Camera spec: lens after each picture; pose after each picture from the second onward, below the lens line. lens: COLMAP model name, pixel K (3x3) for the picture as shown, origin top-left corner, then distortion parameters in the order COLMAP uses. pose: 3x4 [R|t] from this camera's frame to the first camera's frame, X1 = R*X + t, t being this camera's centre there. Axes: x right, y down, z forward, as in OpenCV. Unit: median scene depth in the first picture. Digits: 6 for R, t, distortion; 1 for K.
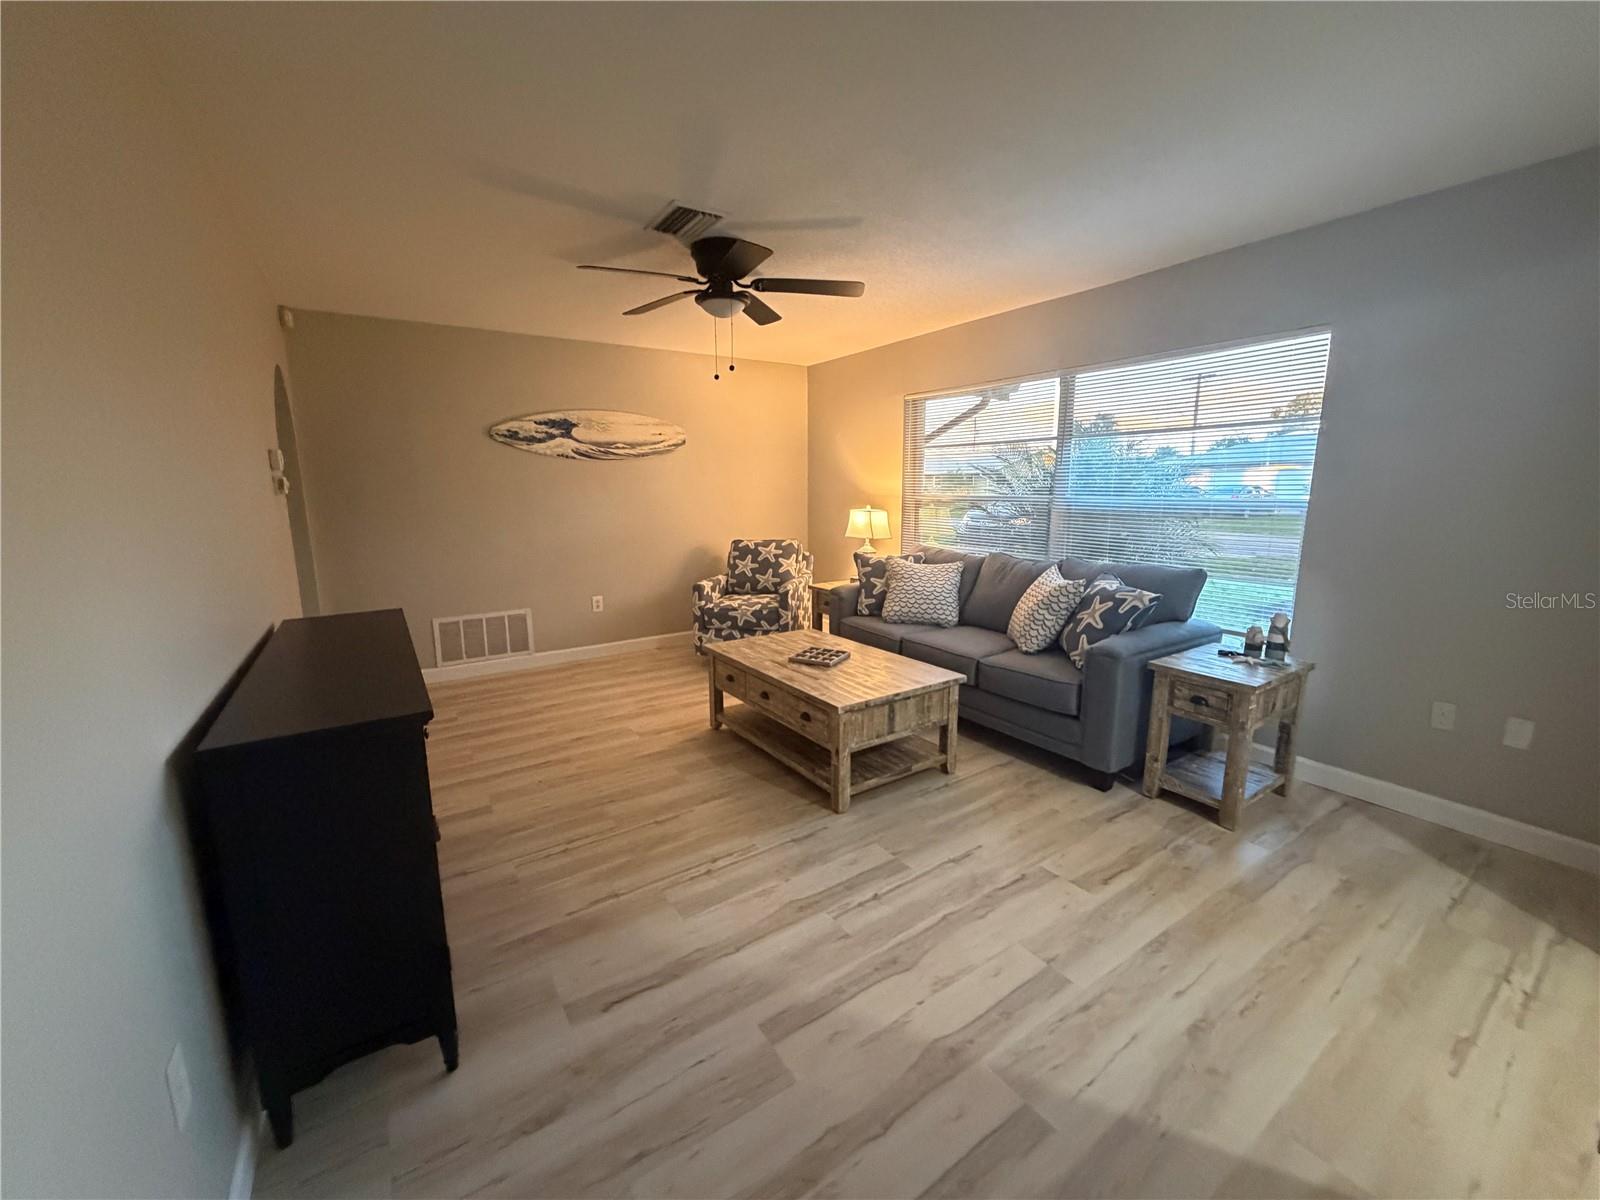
lens RADIAL K [[636.0, 0, 796.1], [0, 636.0, 601.2], [0, 0, 1]] dist [0.000903, -0.000132]
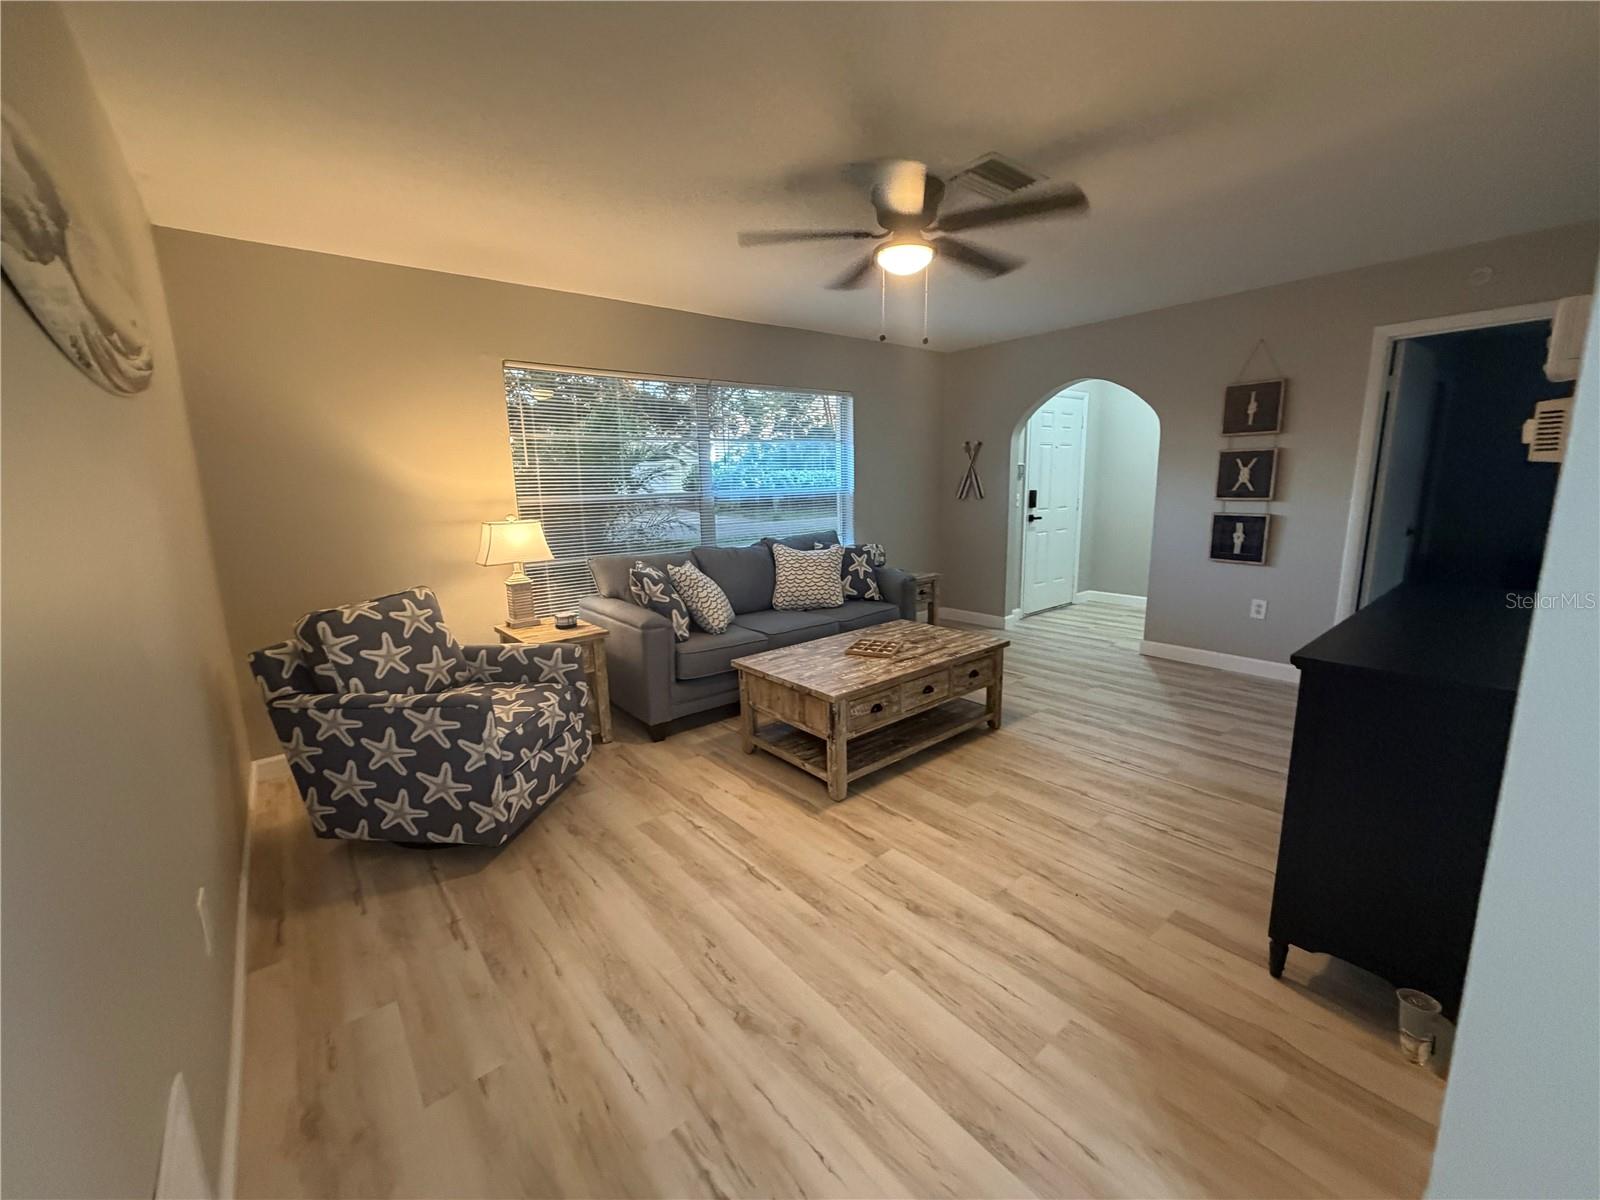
lens RADIAL K [[636.0, 0, 809.7], [0, 636.0, 601.4], [0, 0, 1]] dist [0.000903, -0.000132]
pose [[-0.112418, -0.172098, 0.978644, -0.633874], [0.205706, 0.959521, 0.192365, -0.135231], [-0.972135, 0.222938, -0.072466, 0.812284]]
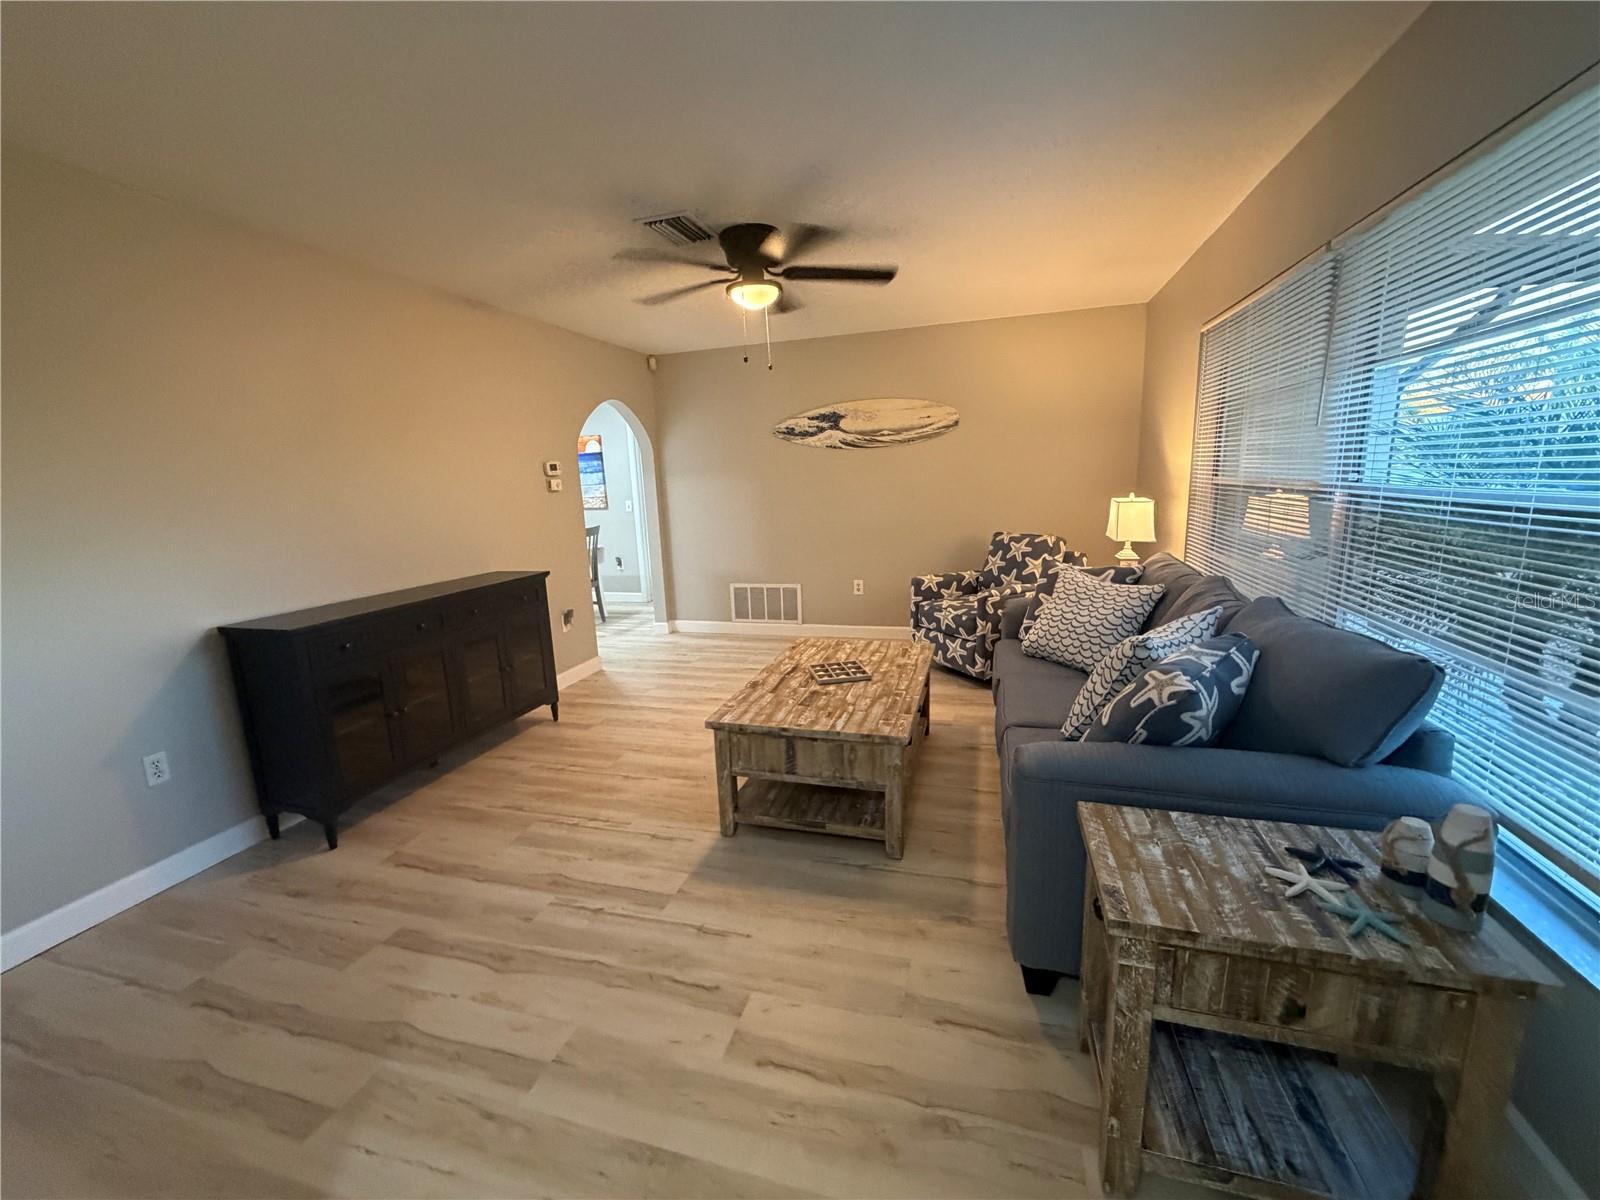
lens RADIAL K [[636.0, 0, 796.8], [0, 636.0, 600.3], [0, 0, 1]] dist [0.000903, -0.000132]
pose [[0.641464, 0.130376, -0.755993, 0.459502], [-0.104355, 0.991122, 0.082380, -0.054871], [0.760022, 0.026047, 0.649375, 0.270147]]
